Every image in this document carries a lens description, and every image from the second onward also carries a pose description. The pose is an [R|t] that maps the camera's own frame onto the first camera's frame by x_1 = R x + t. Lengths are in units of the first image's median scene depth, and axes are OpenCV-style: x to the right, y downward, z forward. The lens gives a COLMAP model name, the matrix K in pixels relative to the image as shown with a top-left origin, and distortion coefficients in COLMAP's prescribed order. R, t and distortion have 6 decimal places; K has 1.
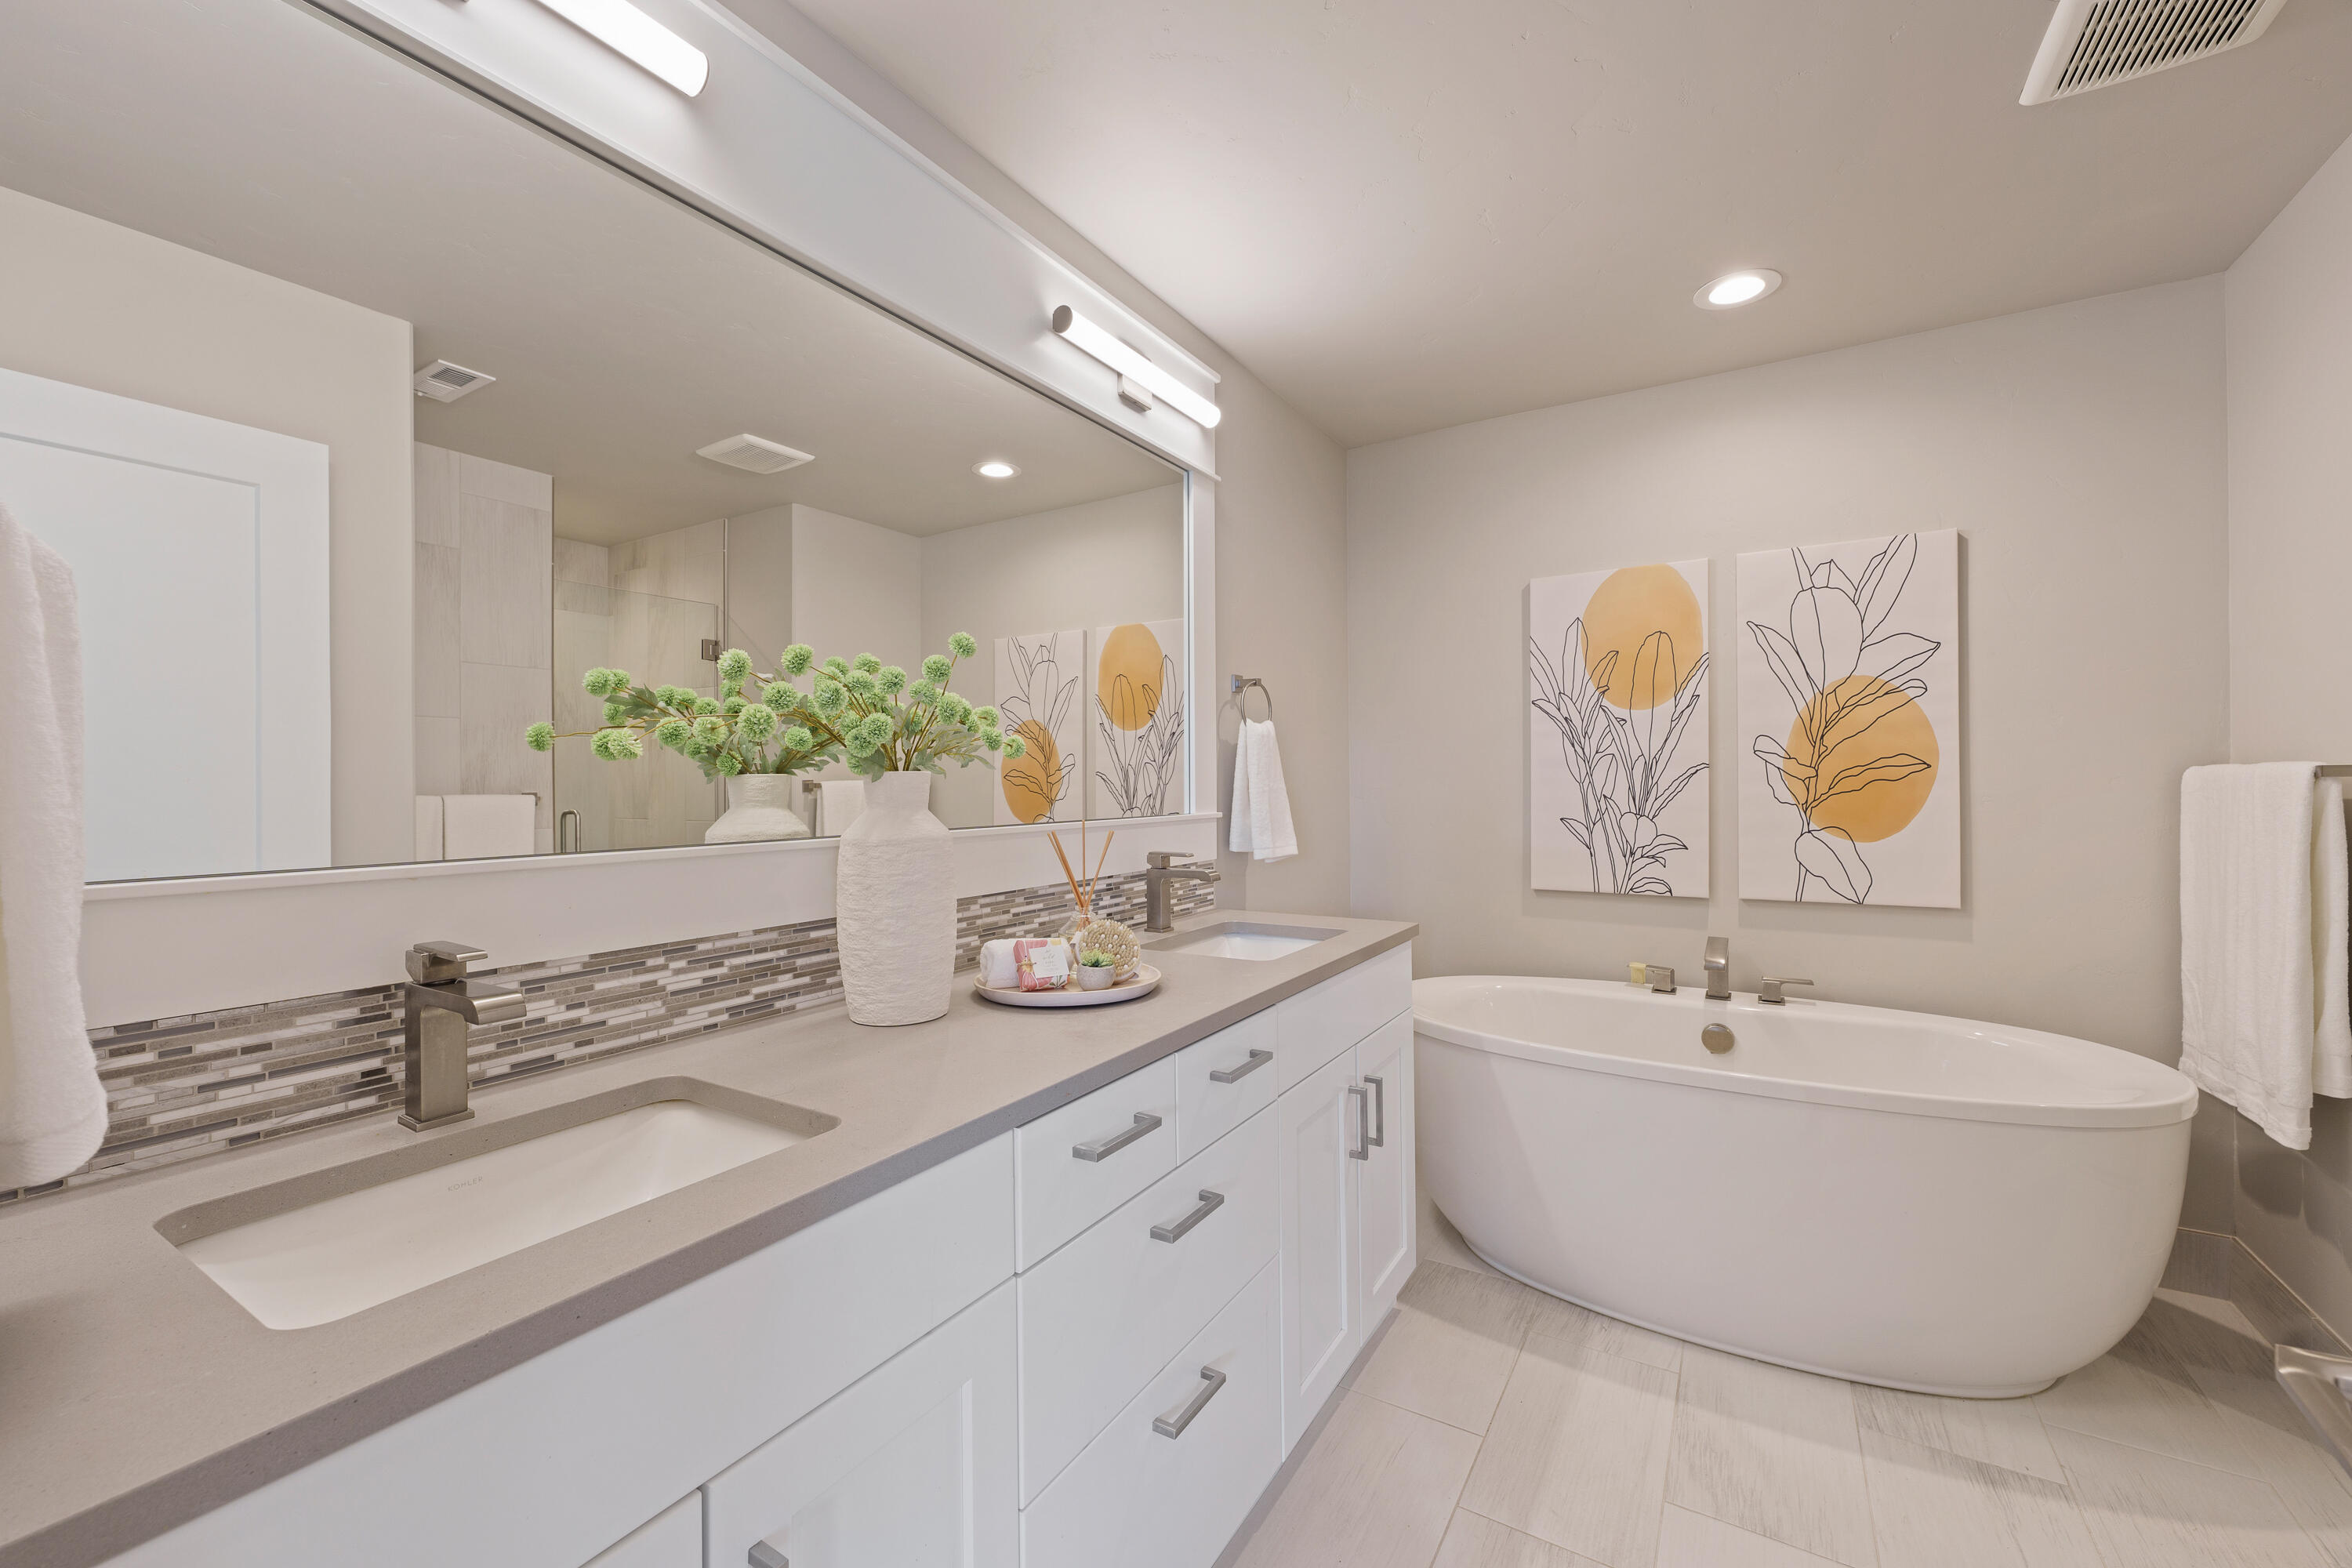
lens RADIAL K [[965.7, 0, 1189.2], [0, 965.7, 780.5], [0, 0, 1]] dist [0.001683, 0.000755]
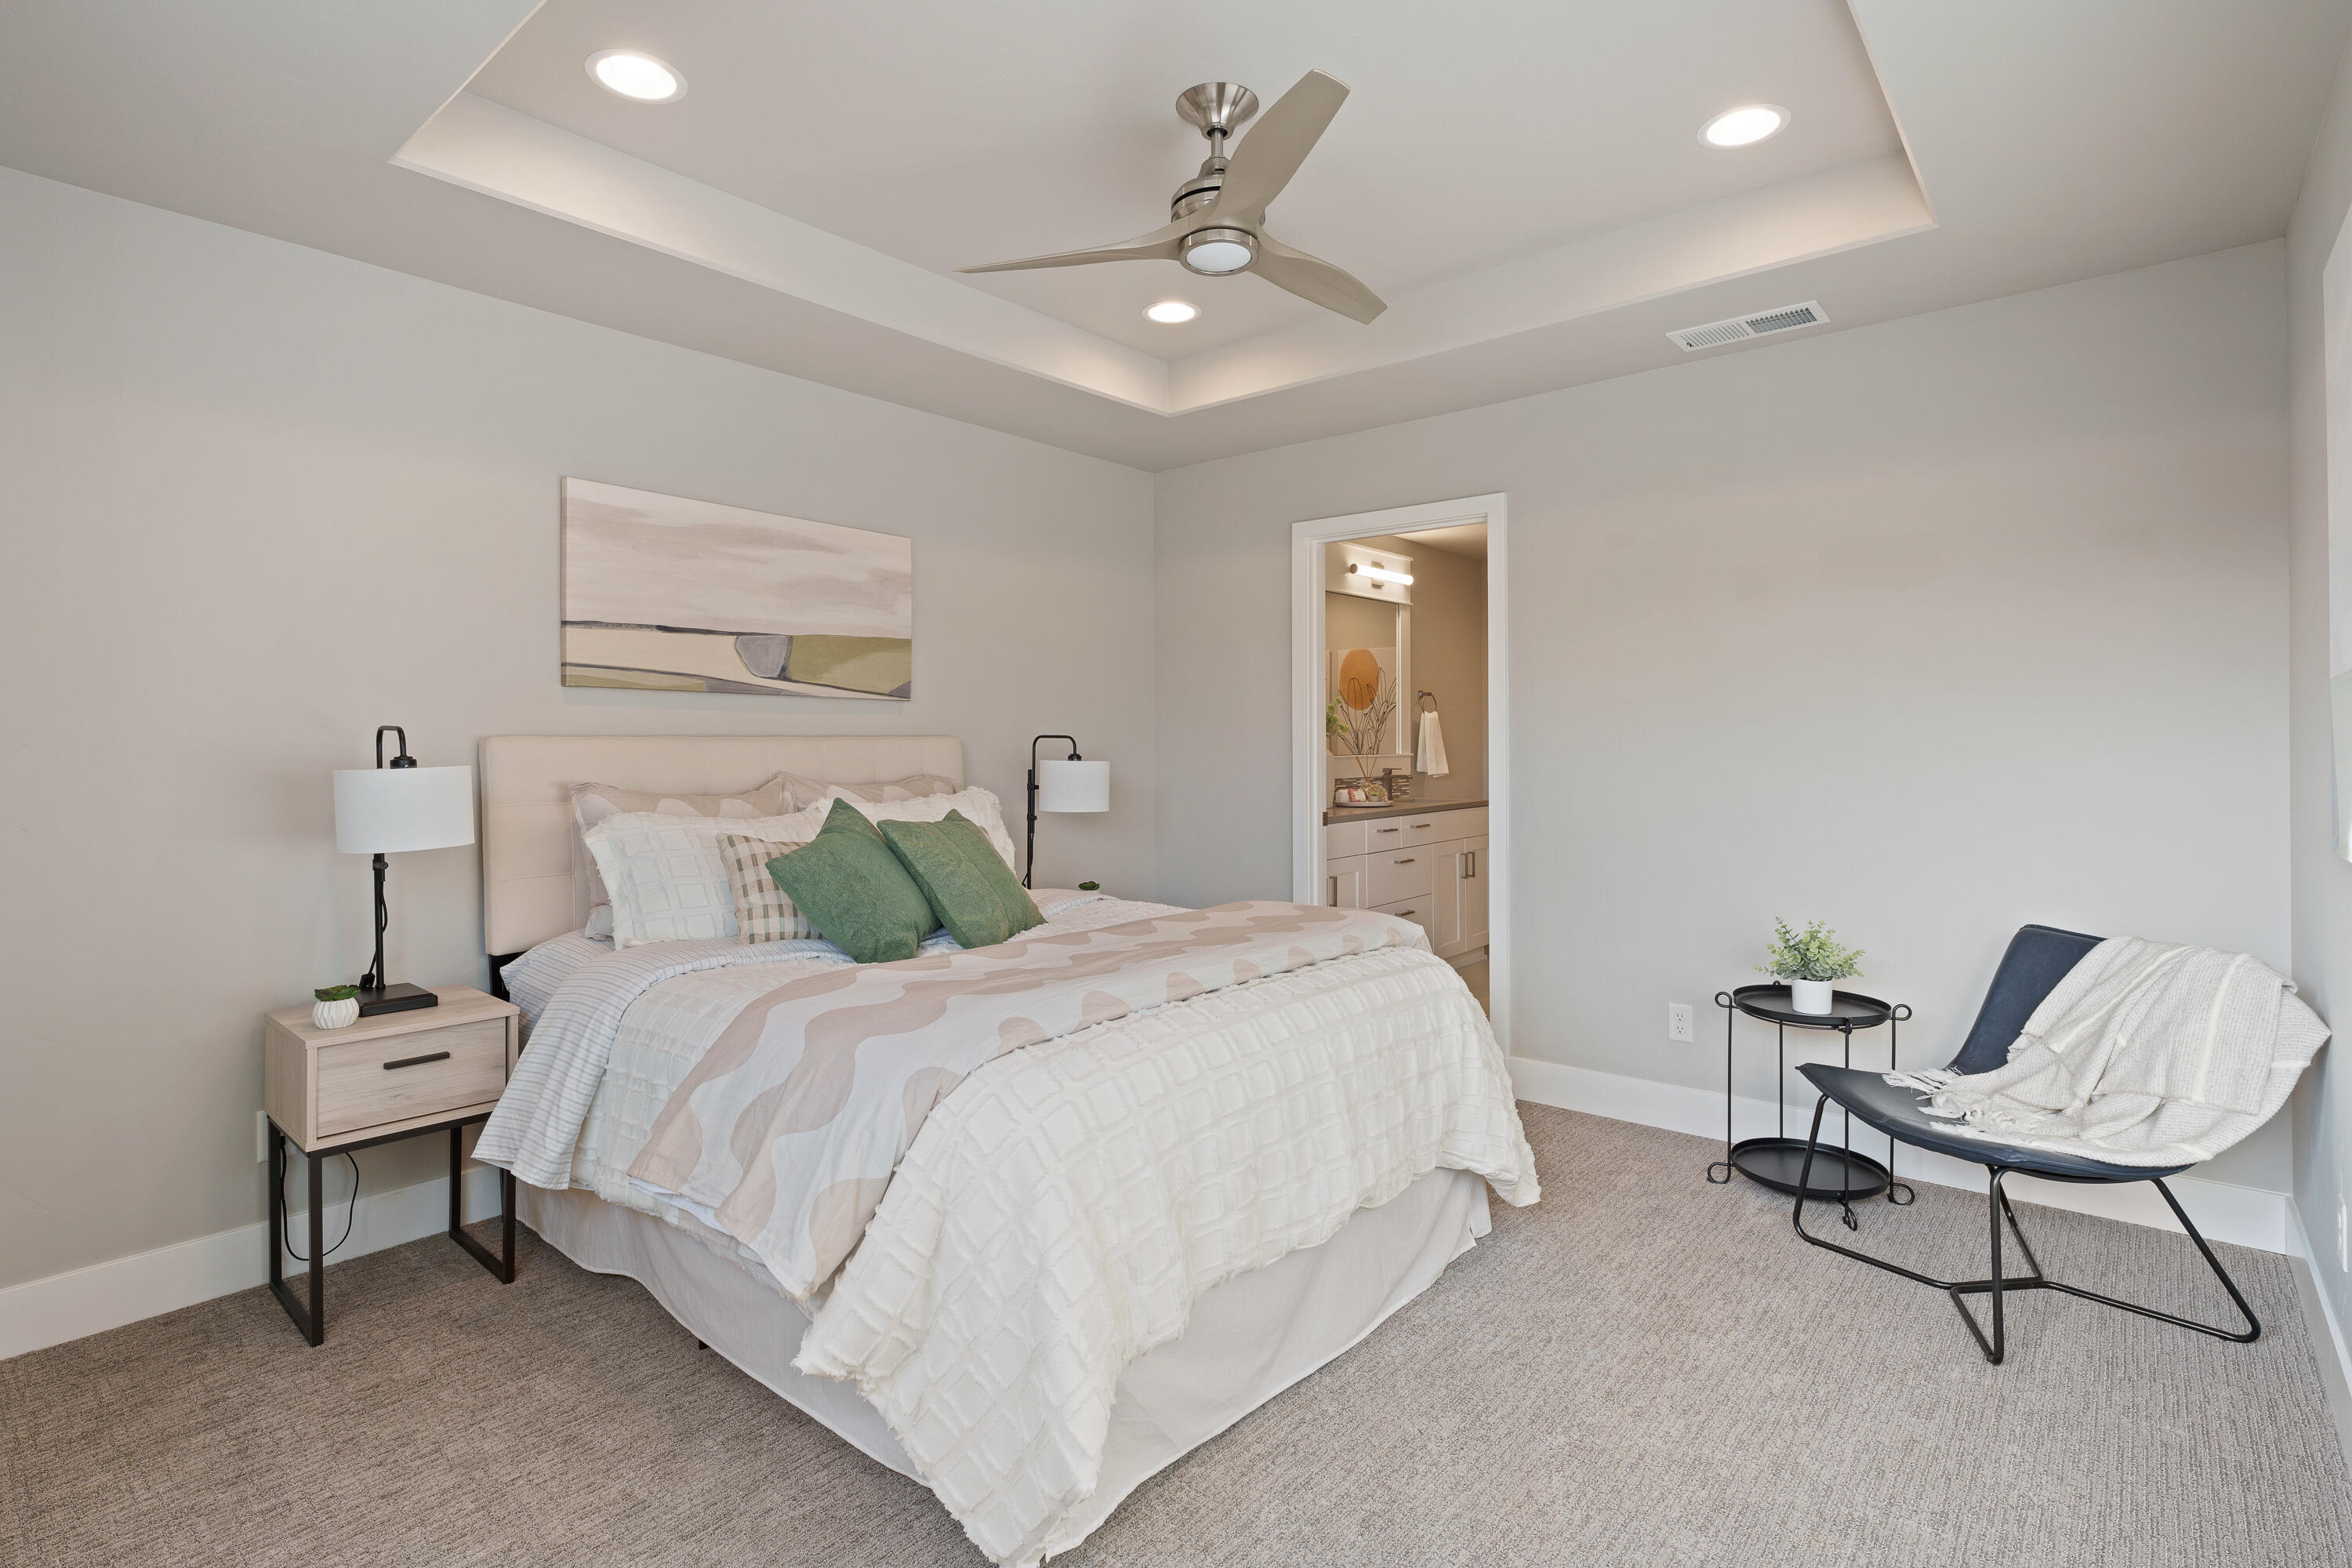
lens RADIAL K [[1177.0, 0, 1182.4], [0, 1177.0, 763.7], [0, 0, 1]] dist [0.001335, -0.002058]
pose [[0.987940, 0.000991, -0.154833, -0.071644], [0.002580, 0.999735, 0.022865, -0.006692], [0.154815, -0.022989, 0.987676, -1.768989]]
